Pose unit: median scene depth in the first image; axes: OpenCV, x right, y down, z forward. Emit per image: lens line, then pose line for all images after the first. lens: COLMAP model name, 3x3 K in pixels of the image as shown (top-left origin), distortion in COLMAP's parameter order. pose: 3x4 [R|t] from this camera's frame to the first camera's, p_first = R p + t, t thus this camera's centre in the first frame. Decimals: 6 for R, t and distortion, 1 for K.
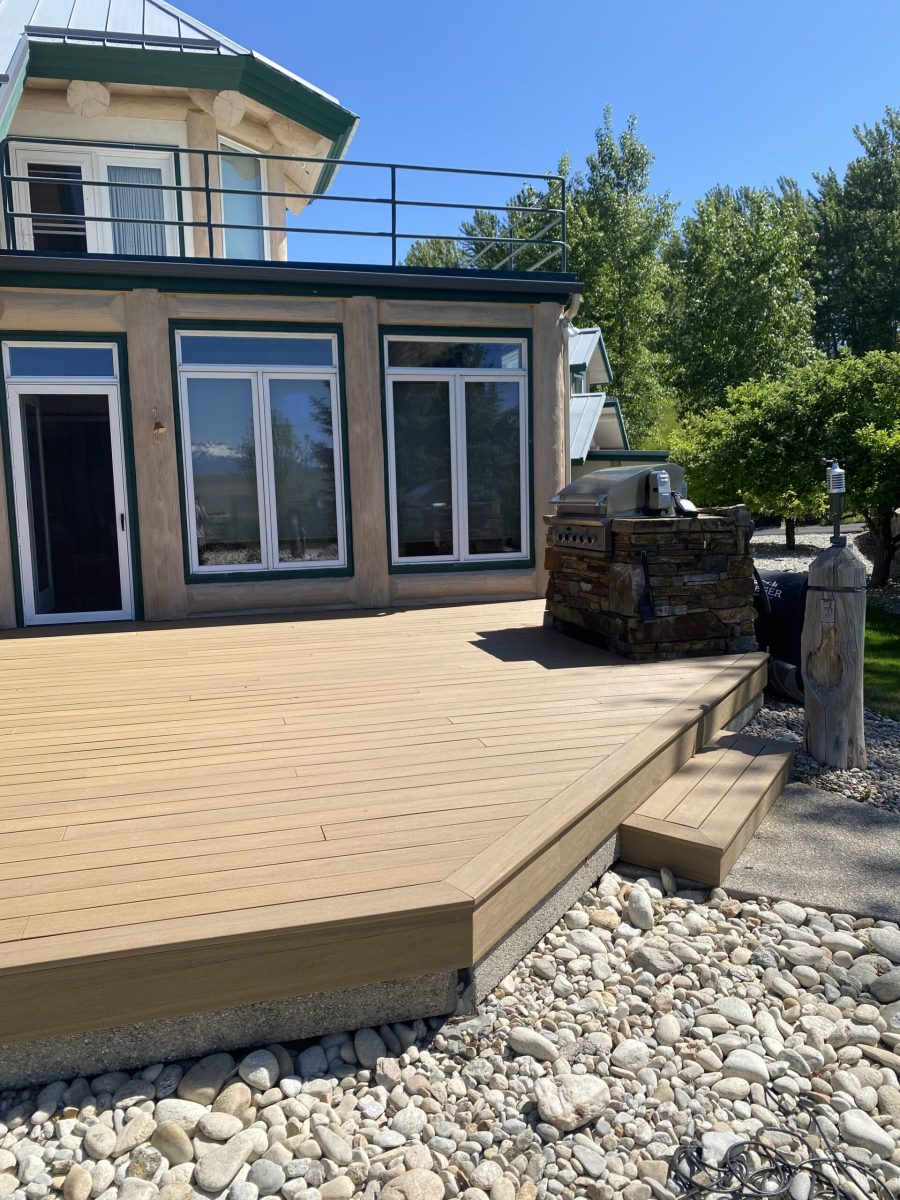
lens RADIAL K [[898.9, 0, 450.0], [0, 898.9, 600.0], [0, 0, 1]] dist [0.005929, 0.001473]
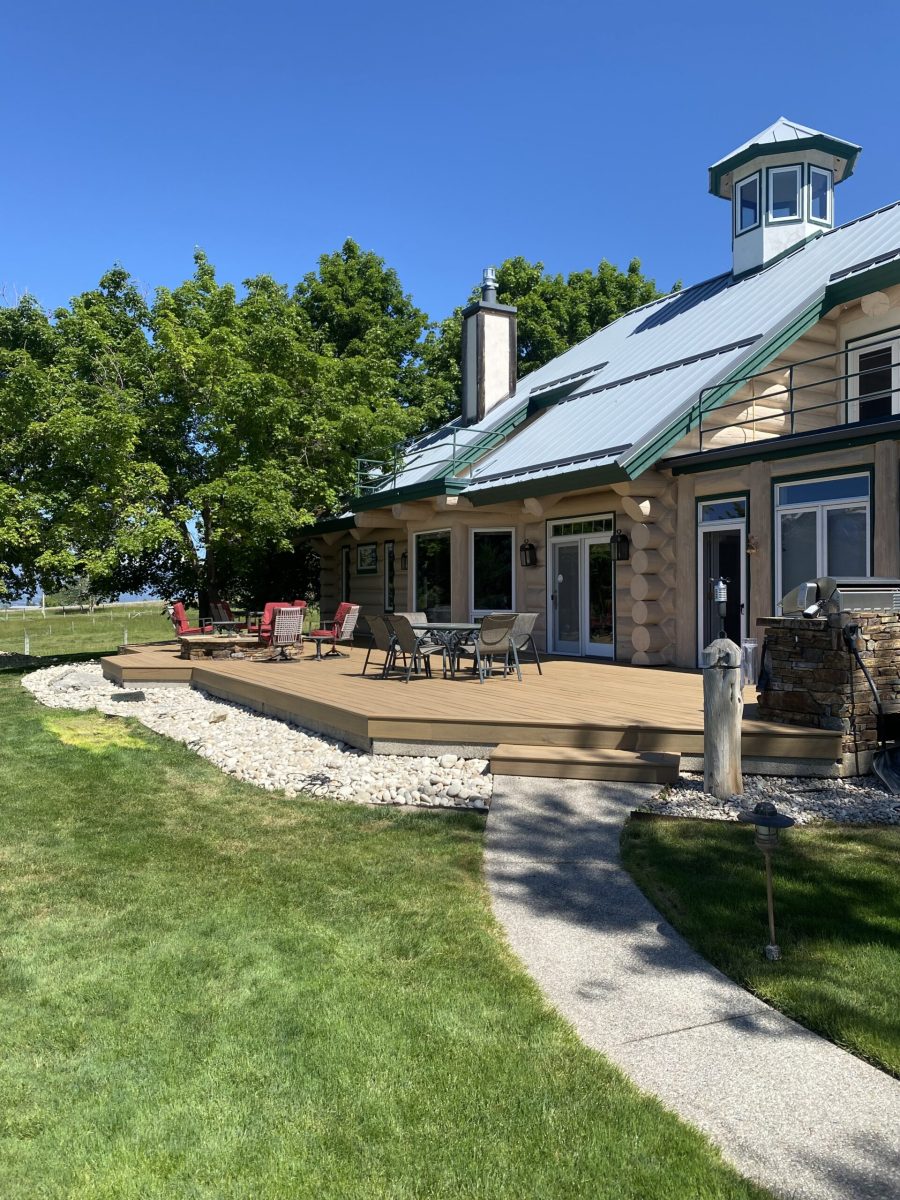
lens RADIAL K [[898.9, 0, 450.0], [0, 898.9, 600.0], [0, 0, 1]] dist [0.005929, 0.001473]
pose [[0.242963, 0.029785, -0.969578, 1.060788], [-0.122553, 0.992462, -0.000222, -0.041169], [0.962263, 0.118879, 0.244782, 0.133647]]
